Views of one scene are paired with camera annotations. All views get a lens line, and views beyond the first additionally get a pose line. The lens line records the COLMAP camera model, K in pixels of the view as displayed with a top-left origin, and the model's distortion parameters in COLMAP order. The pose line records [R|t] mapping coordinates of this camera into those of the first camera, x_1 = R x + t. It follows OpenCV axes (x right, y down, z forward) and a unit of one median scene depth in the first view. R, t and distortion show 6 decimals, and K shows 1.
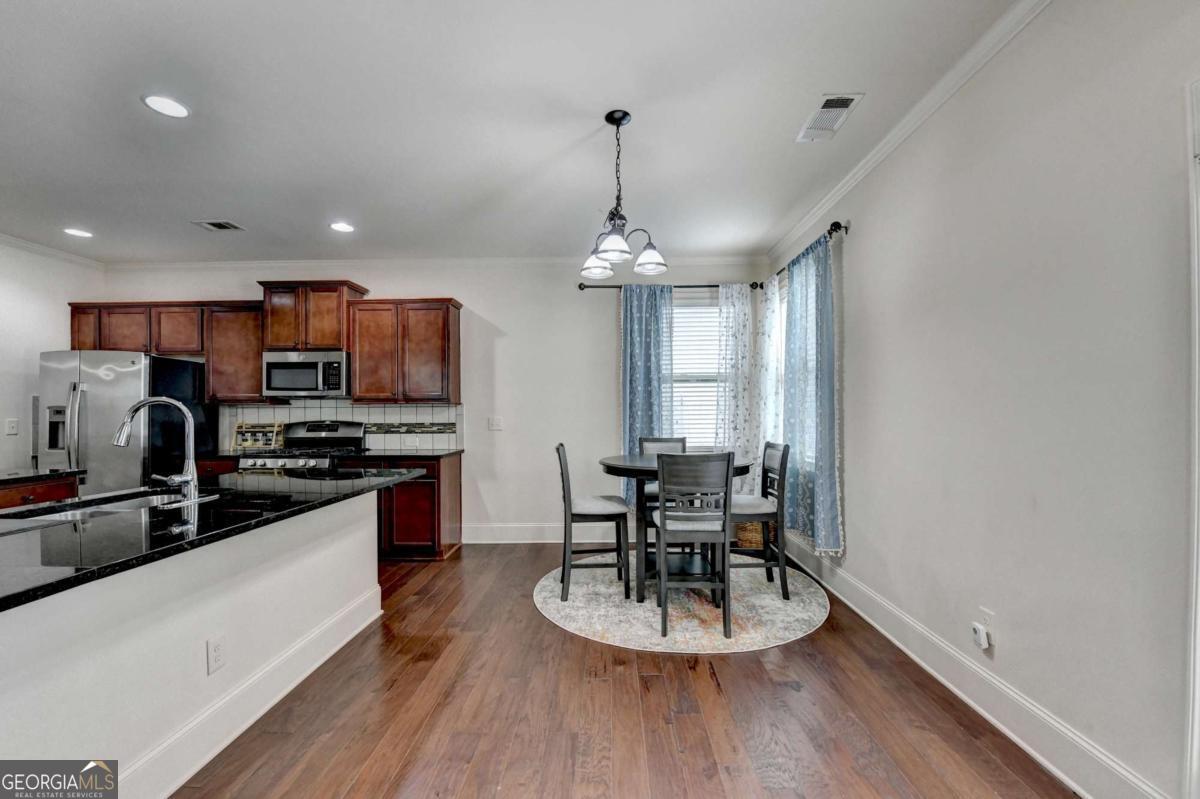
lens RADIAL K [[495.7, 0, 600.2], [0, 495.7, 405.9], [0, 0, 1]] dist [-0.000368, -0.005326]
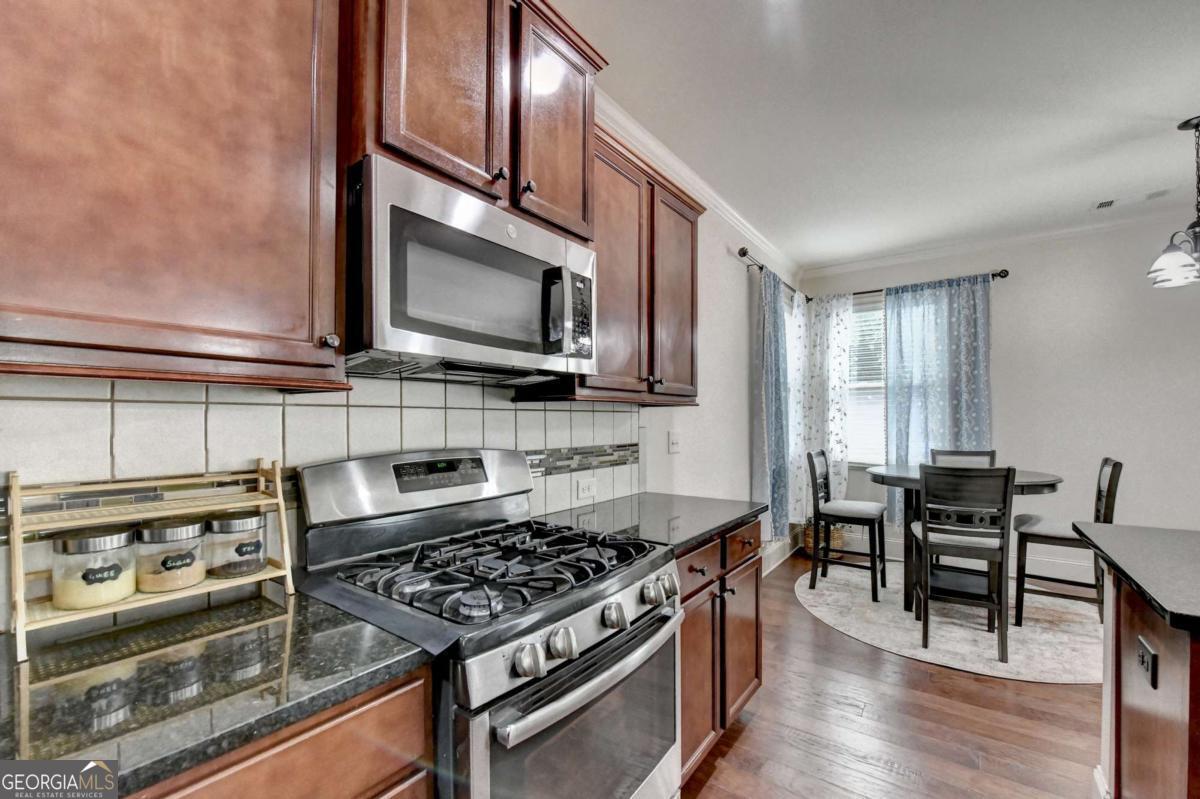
lens RADIAL K [[505.9, 0, 601.6], [0, 505.9, 418.5], [0, 0, 1]] dist [-0.000950, -0.007786]
pose [[0.558948, 0.006196, 0.829180, -0.803967], [-0.009213, 0.999957, -0.001262, 0.010098], [-0.829152, -0.006934, 0.558981, 0.777421]]
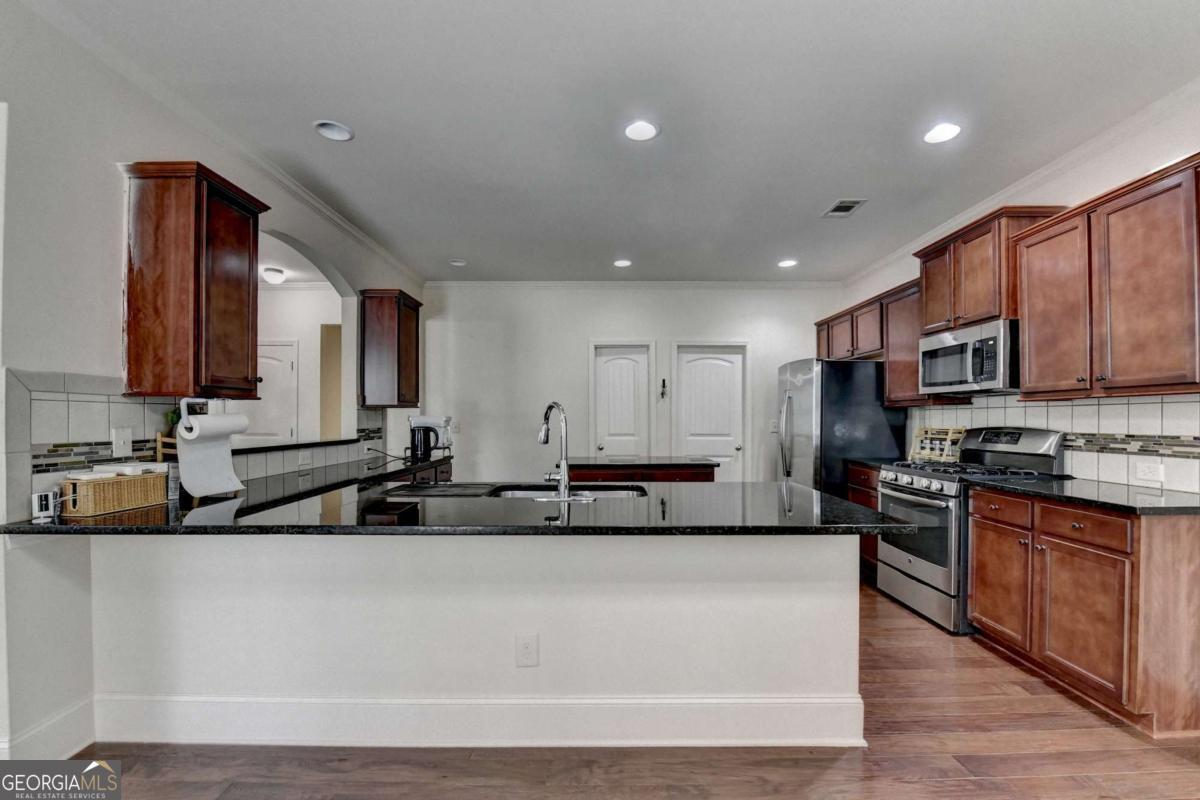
lens RADIAL K [[495.7, 0, 609.9], [0, 495.7, 416.7], [0, 0, 1]] dist [-0.000233, -0.005745]
pose [[0.043155, -0.000143, -0.999068, 0.100347], [0.013094, 0.999914, 0.000423, 0.009311], [0.998983, -0.013100, 0.043153, 0.456407]]
